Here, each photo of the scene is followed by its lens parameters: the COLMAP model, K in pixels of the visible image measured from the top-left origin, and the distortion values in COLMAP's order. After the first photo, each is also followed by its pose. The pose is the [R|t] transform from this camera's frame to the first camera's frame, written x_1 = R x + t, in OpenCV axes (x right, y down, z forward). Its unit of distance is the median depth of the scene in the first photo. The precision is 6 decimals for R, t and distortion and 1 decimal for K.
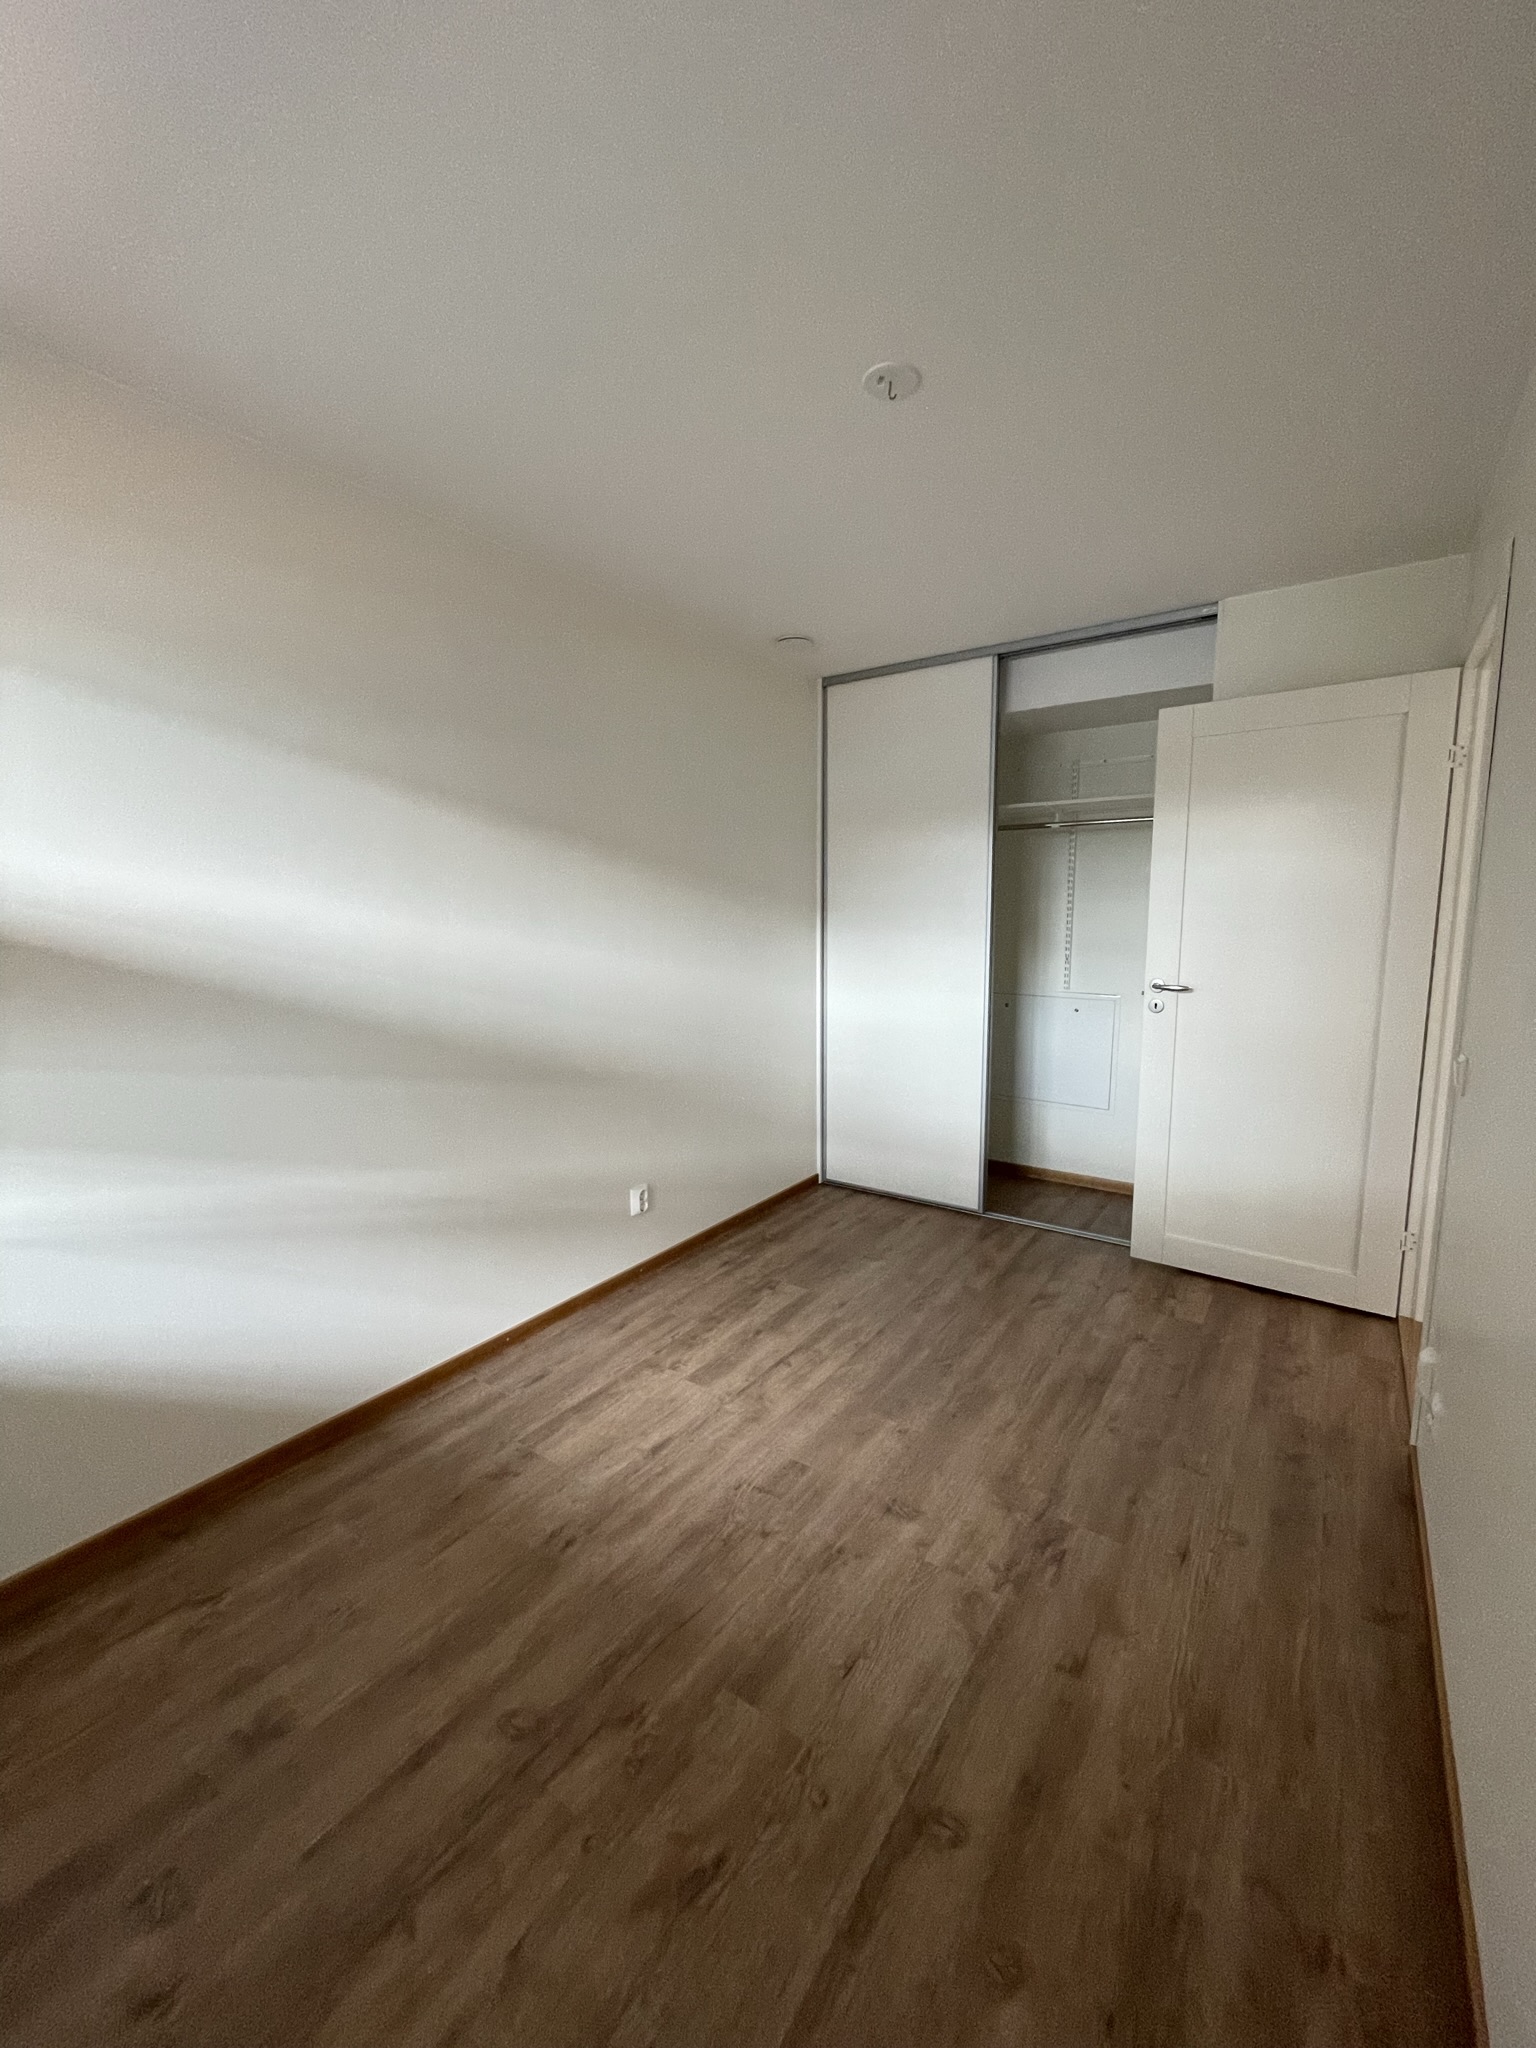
lens RADIAL K [[826.9, 0, 769.5], [0, 826.9, 1021.4], [0, 0, 1]] dist [-0.002017, -0.000281]
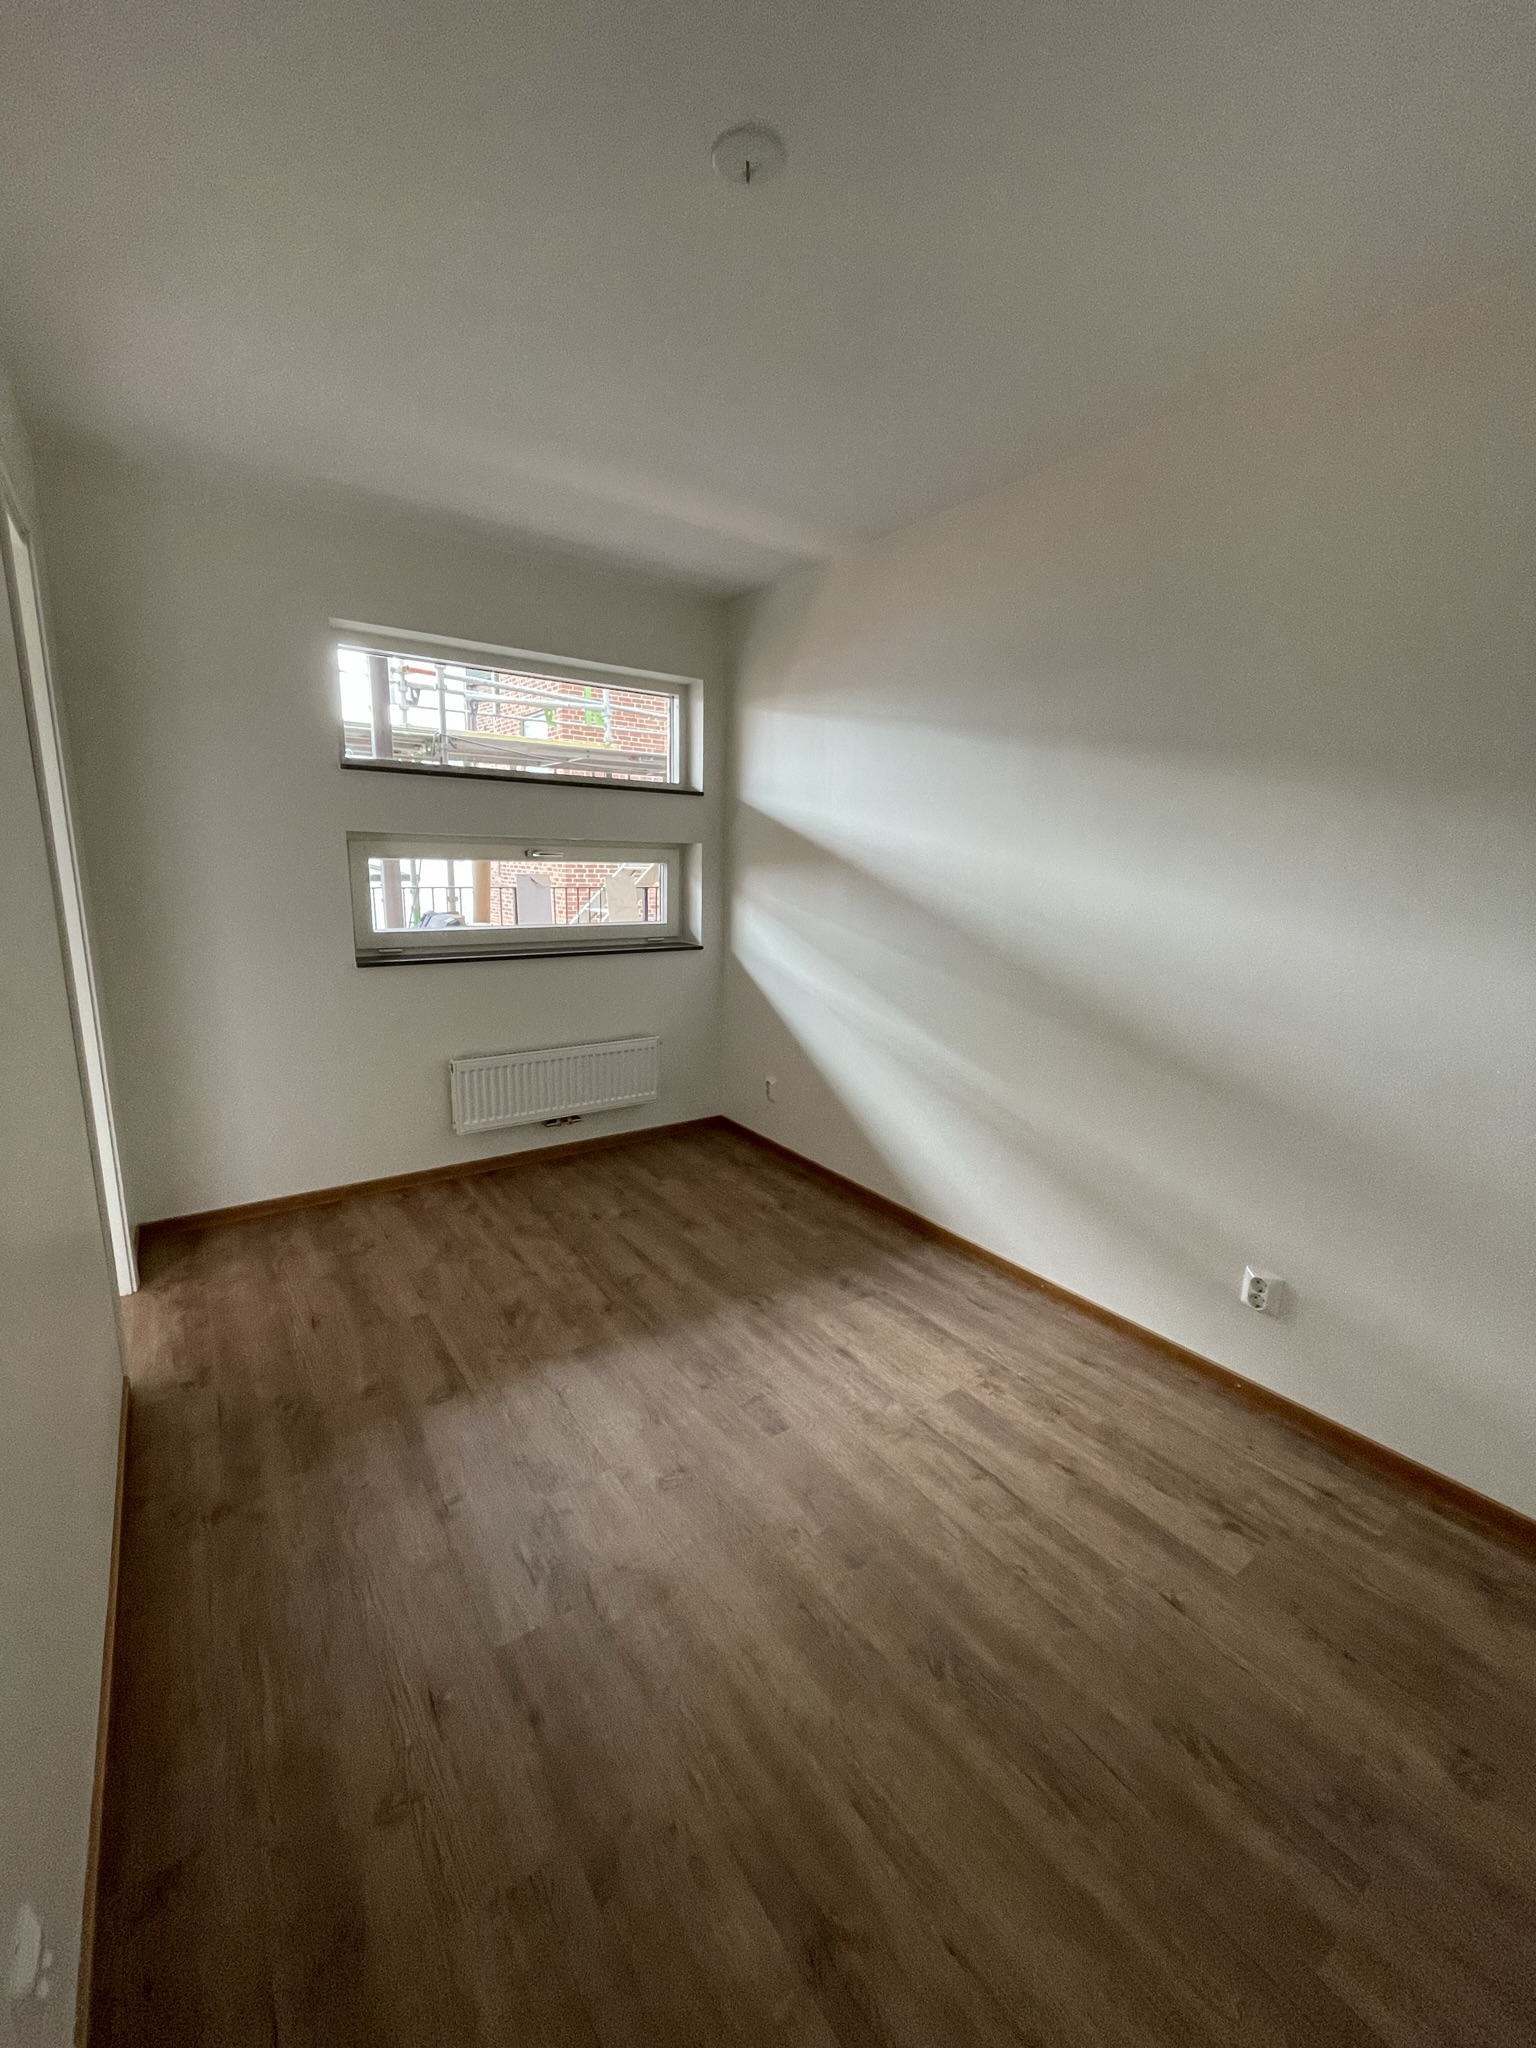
lens RADIAL K [[826.9, 0, 769.8], [0, 826.9, 1023.7], [0, 0, 1]] dist [-0.002017, -0.000281]
pose [[-0.335940, 0.188466, -0.922835, 0.777440], [-0.148906, 0.956828, 0.249615, -0.139363], [0.930038, 0.221271, -0.293373, 1.091134]]
